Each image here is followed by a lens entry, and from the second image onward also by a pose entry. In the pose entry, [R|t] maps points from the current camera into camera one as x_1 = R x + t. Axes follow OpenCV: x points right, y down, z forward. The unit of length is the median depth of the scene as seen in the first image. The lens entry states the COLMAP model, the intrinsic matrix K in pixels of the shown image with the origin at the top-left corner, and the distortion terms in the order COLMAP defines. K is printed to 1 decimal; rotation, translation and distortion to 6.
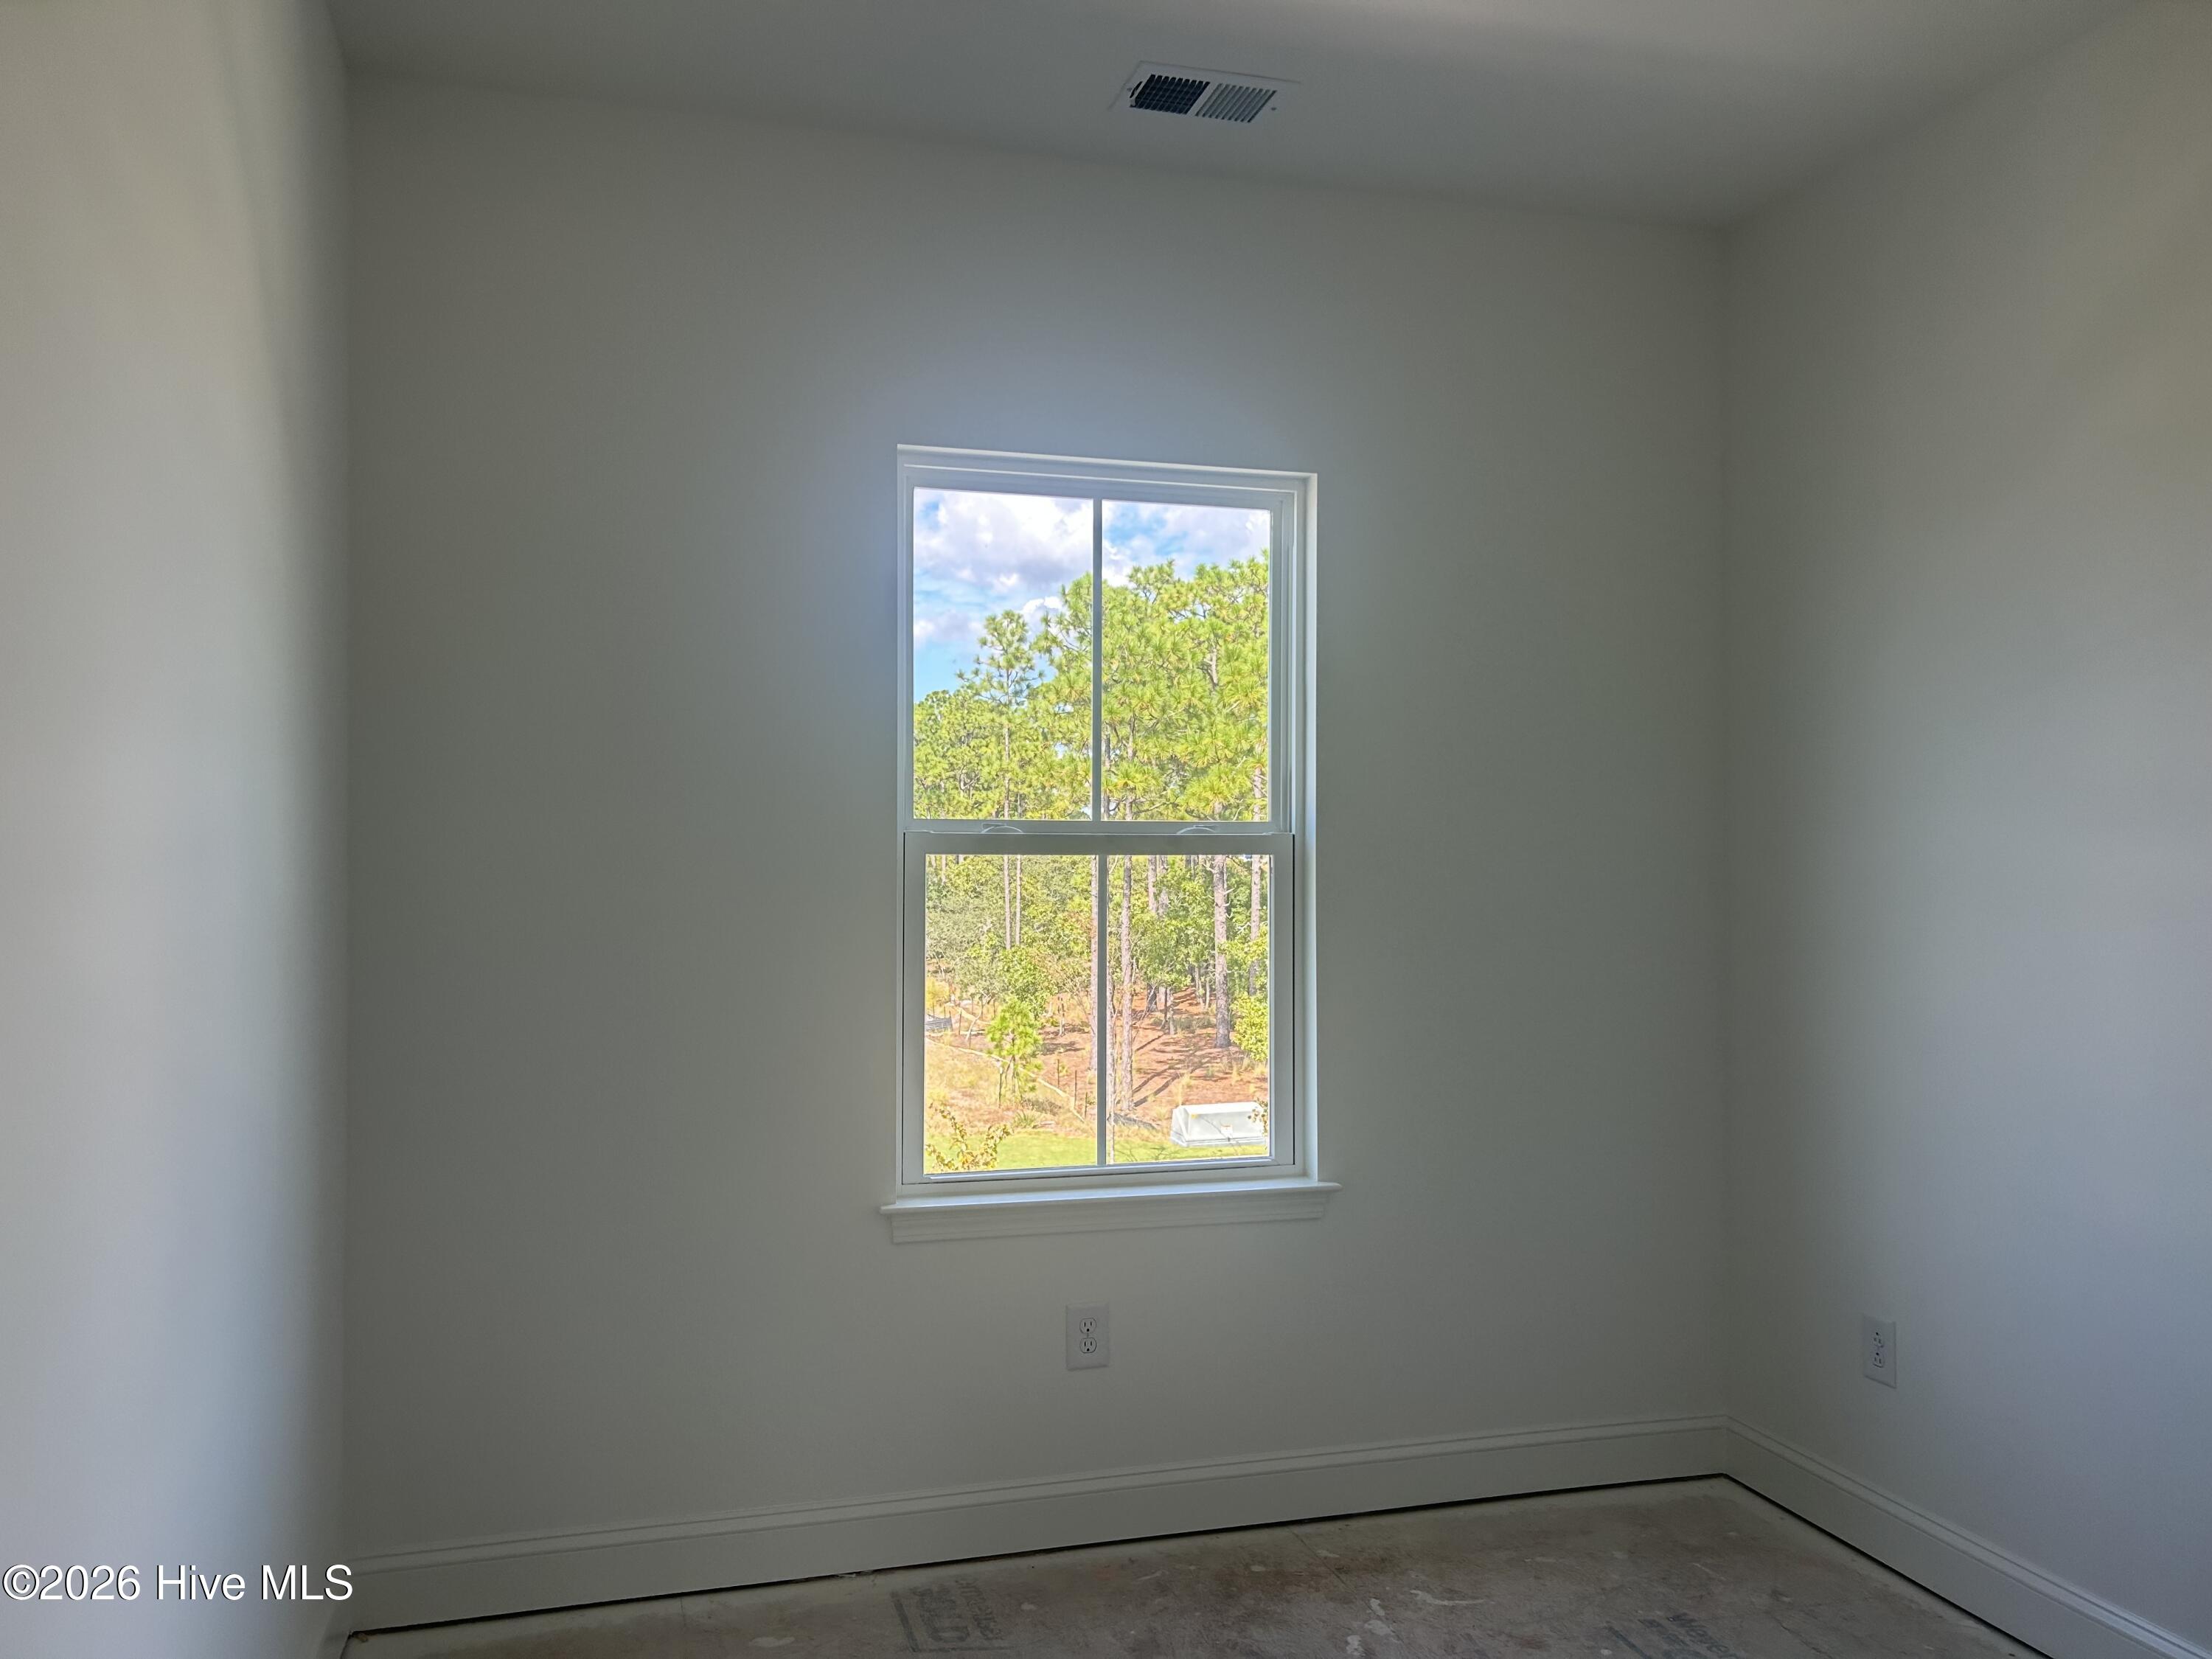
lens RADIAL K [[1670.4, 0, 1099.0], [0, 1670.4, 828.9], [0, 0, 1]] dist [0.042967, -0.045668]
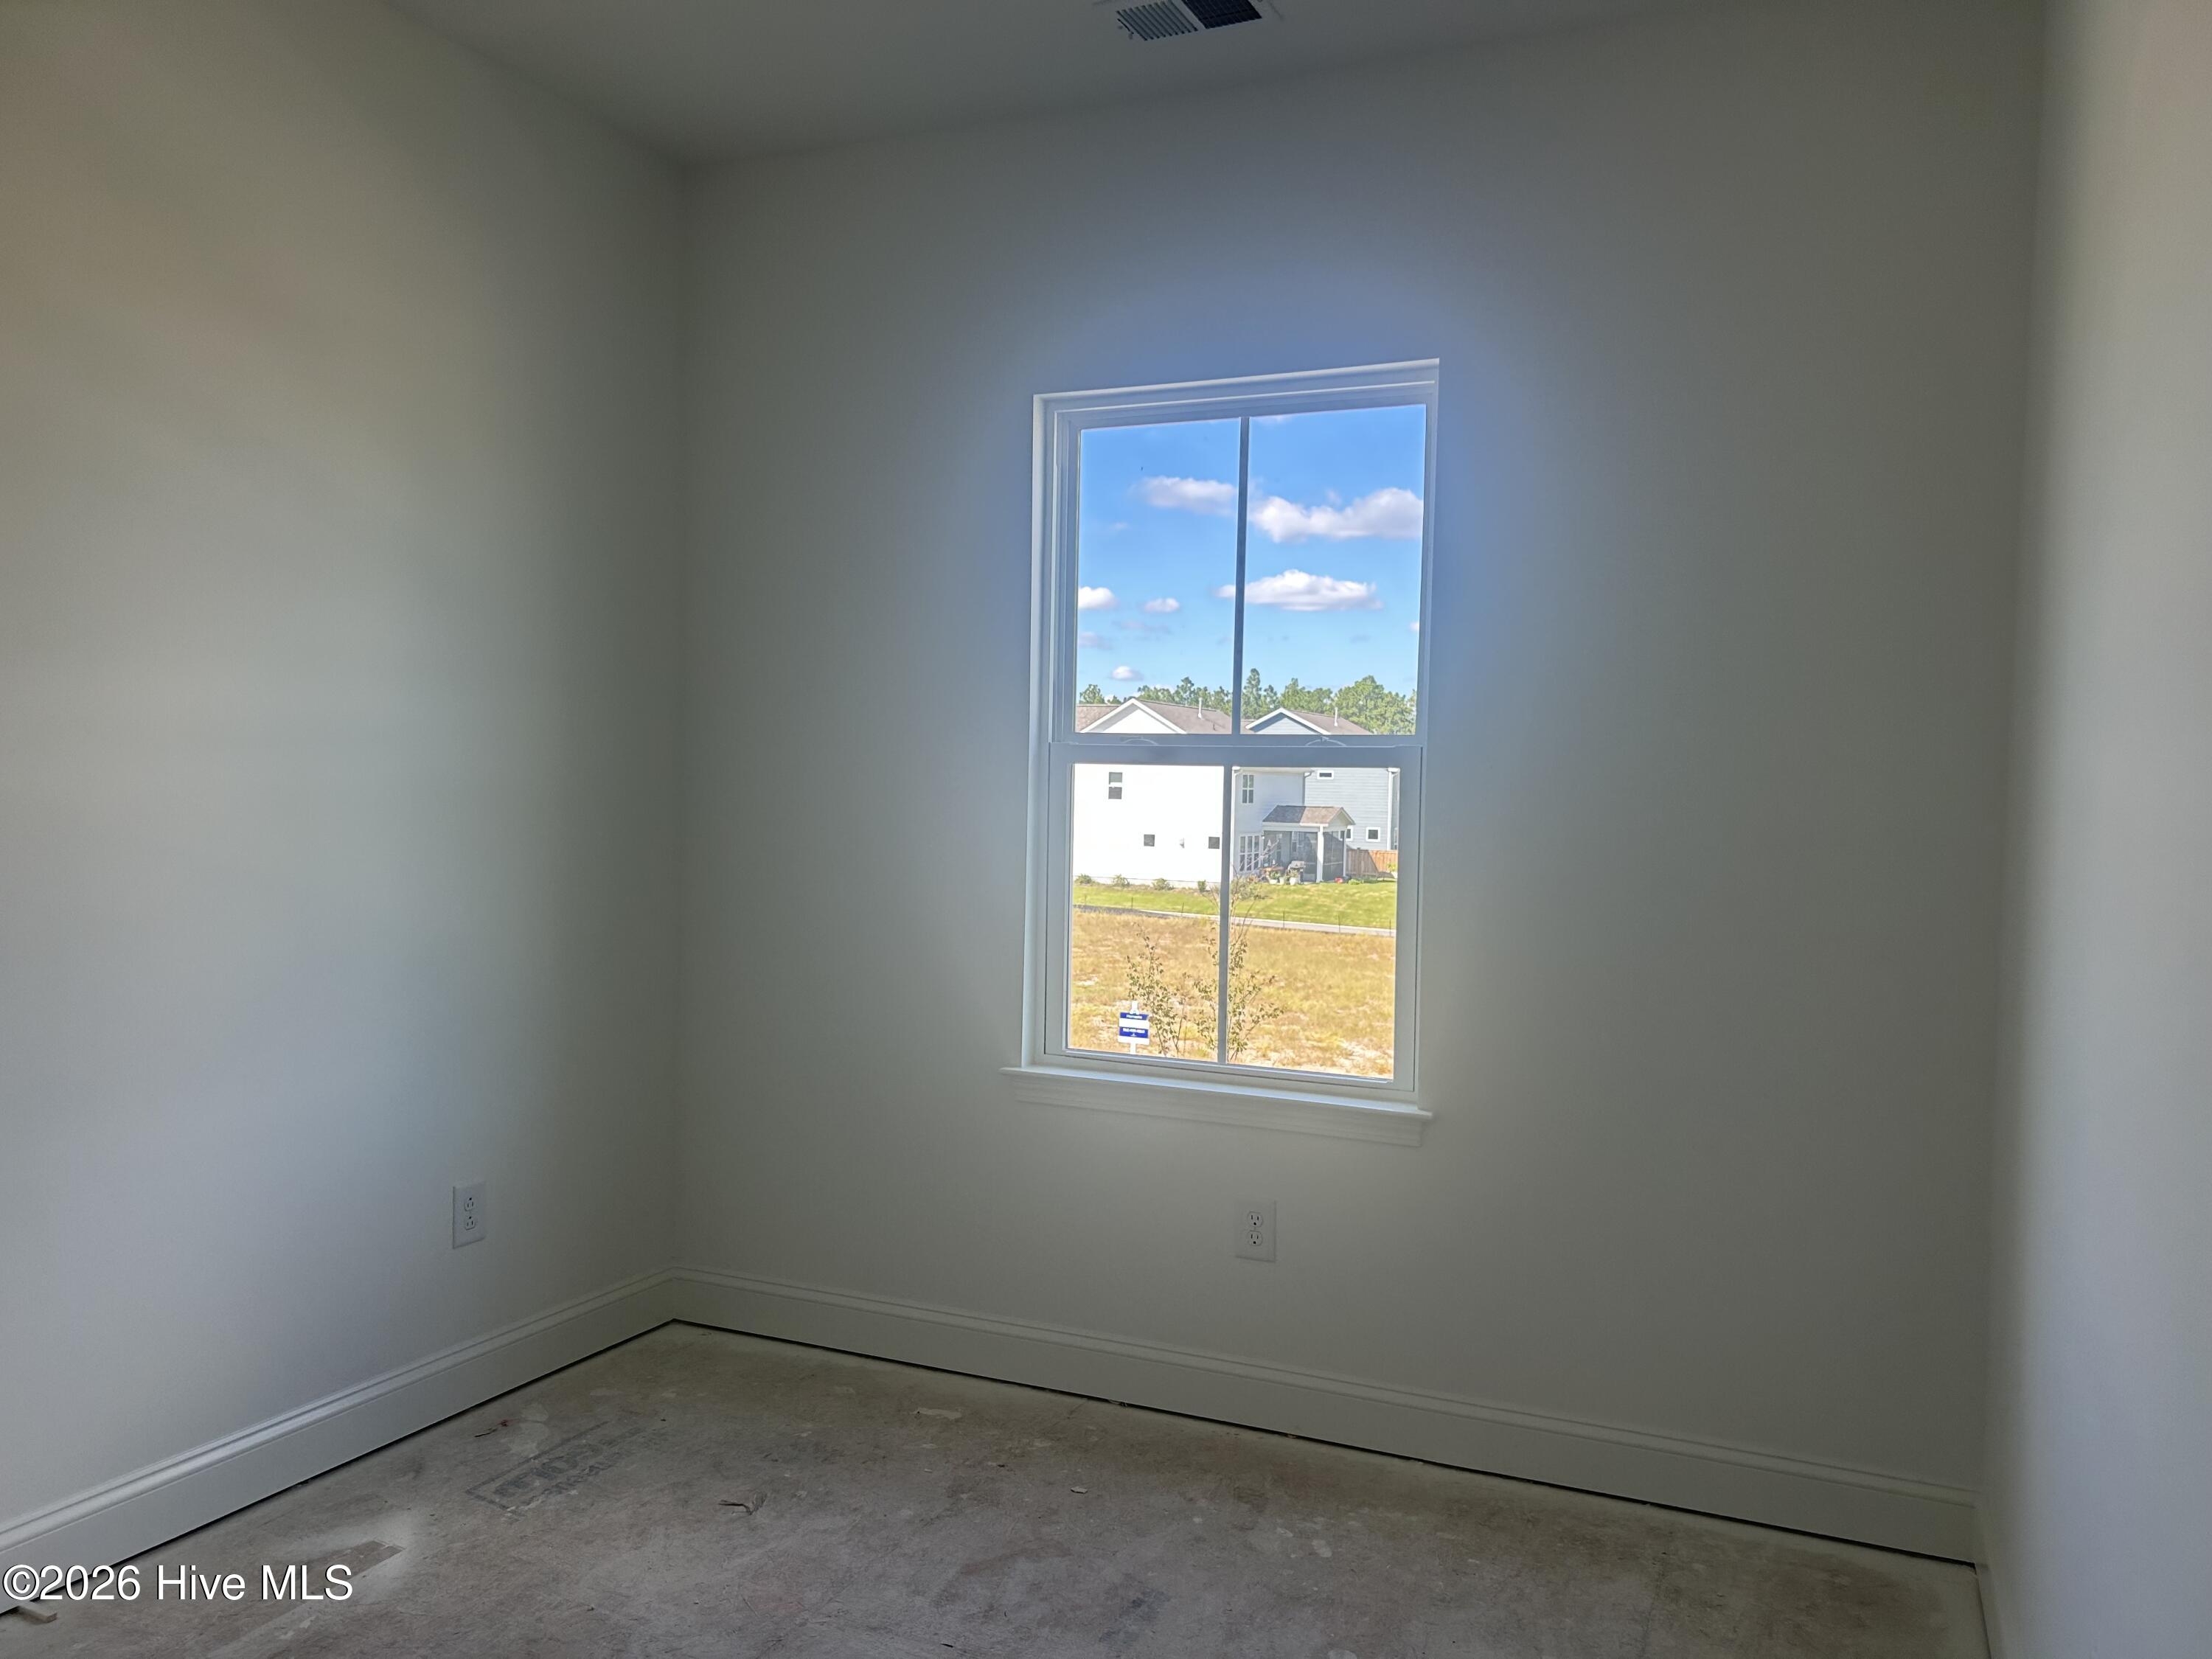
lens RADIAL K [[1670.4, 0, 1099.0], [0, 1670.4, 828.9], [0, 0, 1]] dist [0.042967, -0.045668]
pose [[0.759946, 0.039226, -0.648801, 0.611382], [-0.005063, 0.998504, 0.054438, -0.001799], [0.649966, -0.038085, 0.759008, 0.160056]]
